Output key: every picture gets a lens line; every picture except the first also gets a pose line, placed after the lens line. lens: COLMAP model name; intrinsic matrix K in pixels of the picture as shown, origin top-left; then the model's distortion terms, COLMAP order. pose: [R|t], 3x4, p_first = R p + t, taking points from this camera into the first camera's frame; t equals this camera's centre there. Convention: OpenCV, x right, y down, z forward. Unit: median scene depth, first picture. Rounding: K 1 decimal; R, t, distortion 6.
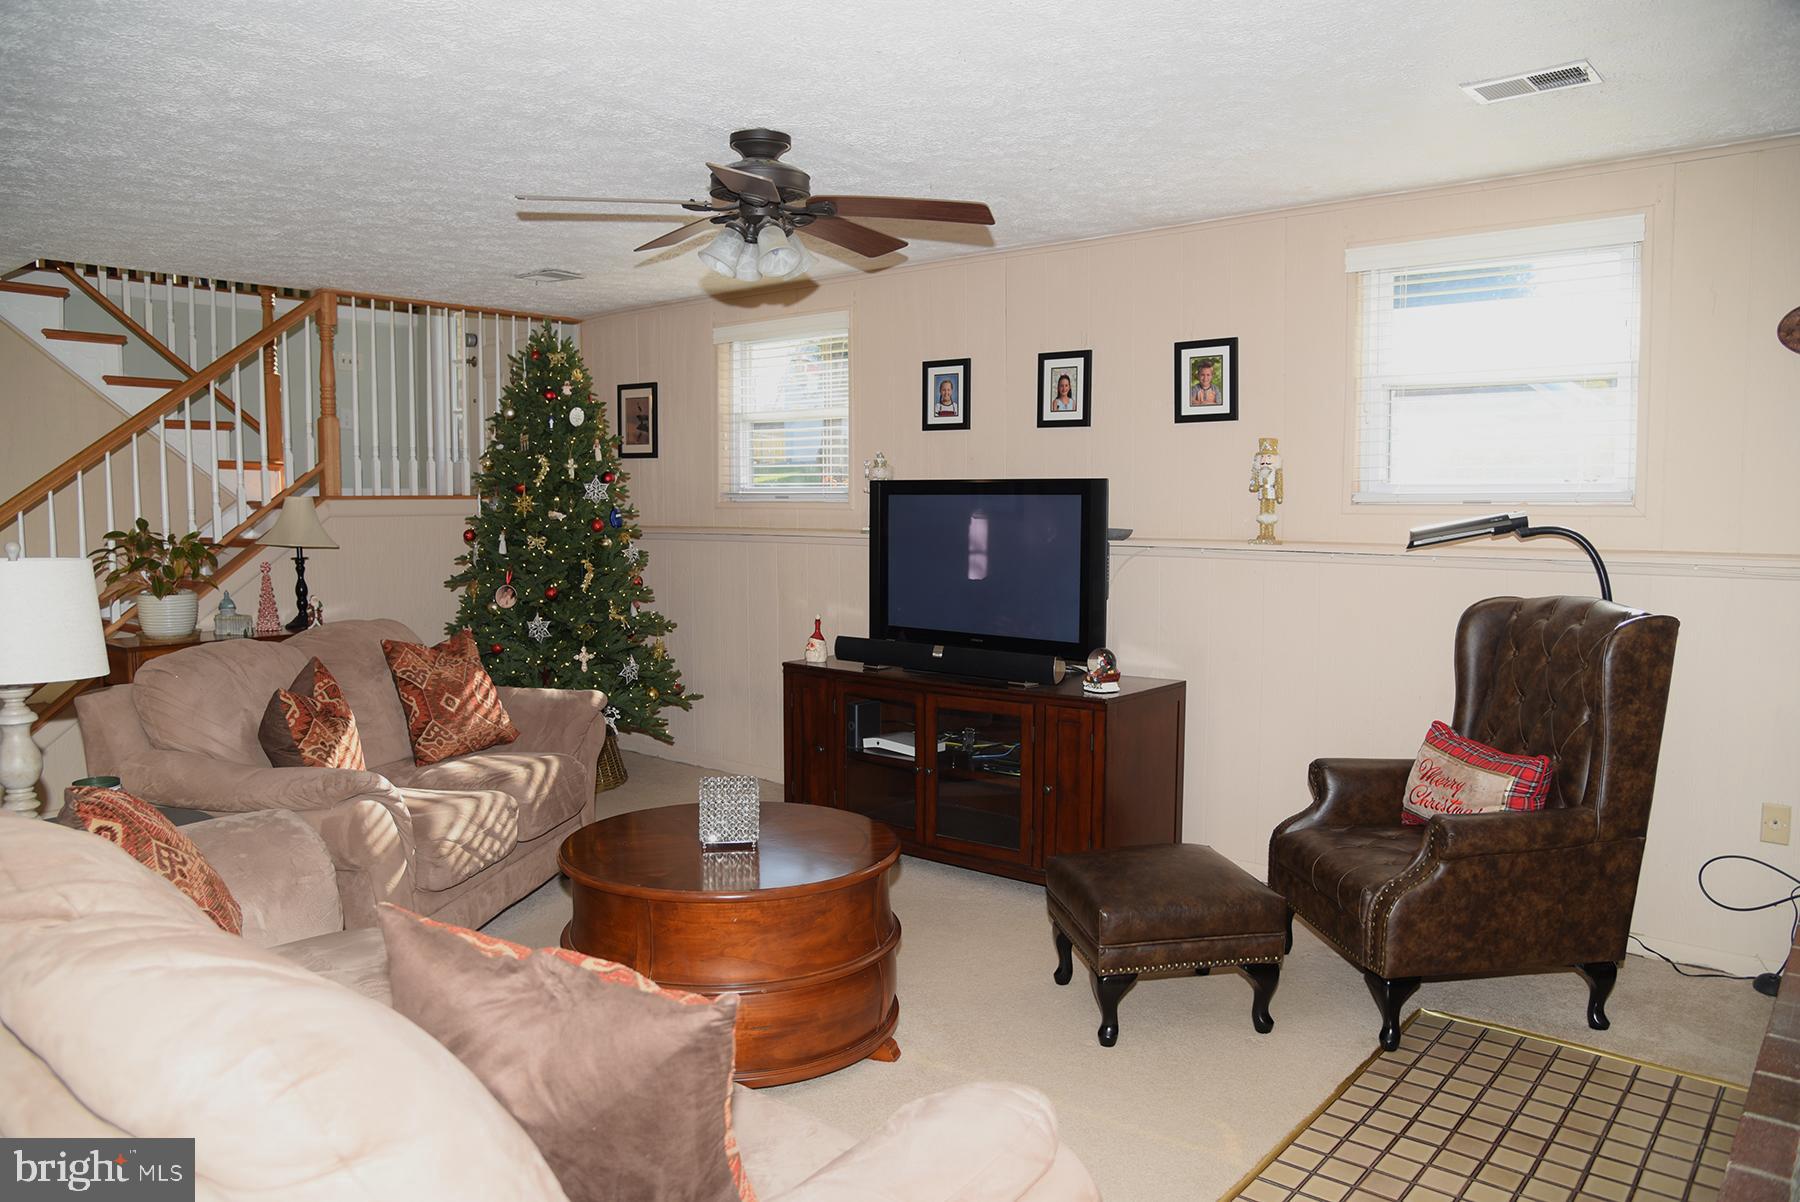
lens RADIAL K [[1237.3, 0, 888.4], [0, 1237.3, 596.6], [0, 0, 1]] dist [-0.103497, 0.050836]
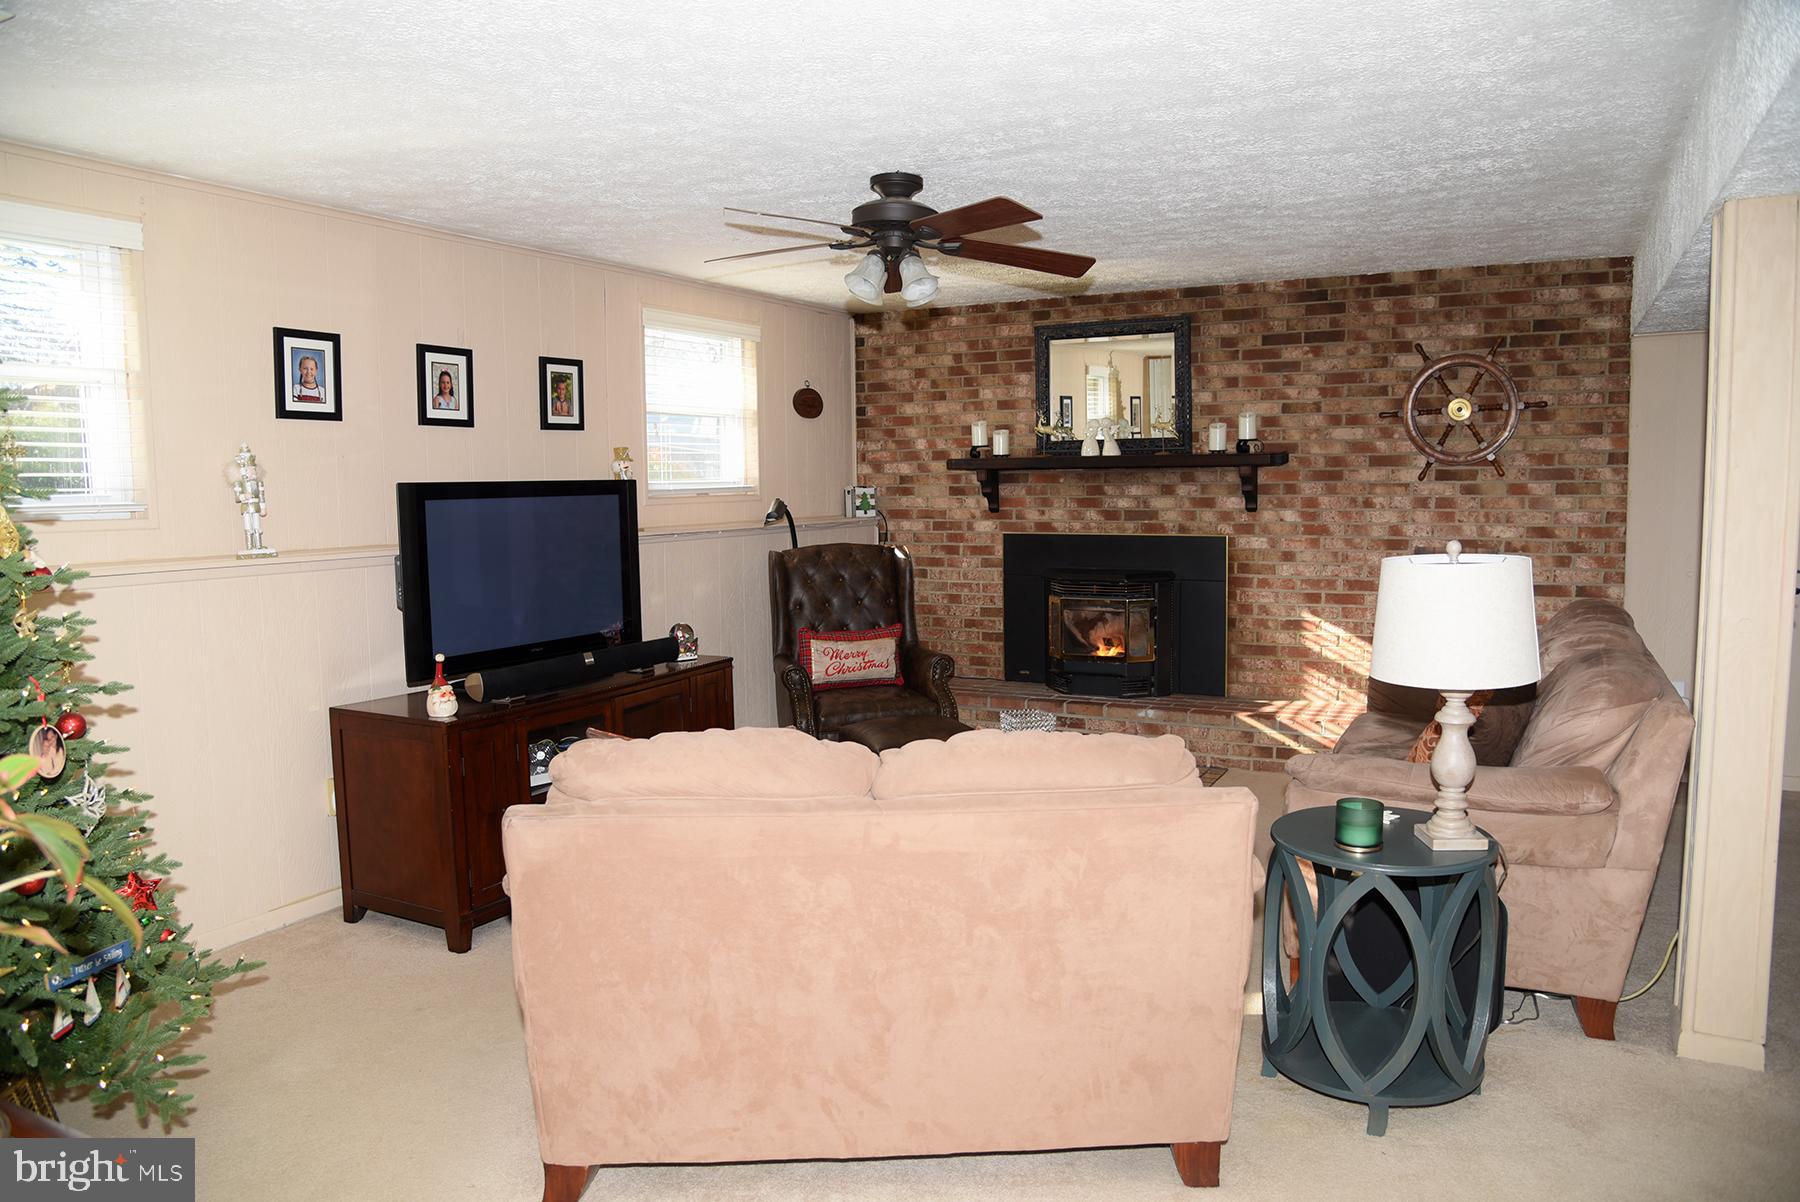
lens RADIAL K [[1237.3, 0, 888.4], [0, 1237.3, 596.6], [0, 0, 1]] dist [-0.103497, 0.050836]
pose [[-0.185495, -0.095622, 0.977982, -0.863478], [0.084456, 0.990020, 0.112818, -0.084703], [-0.979009, 0.103524, -0.175568, 0.848872]]
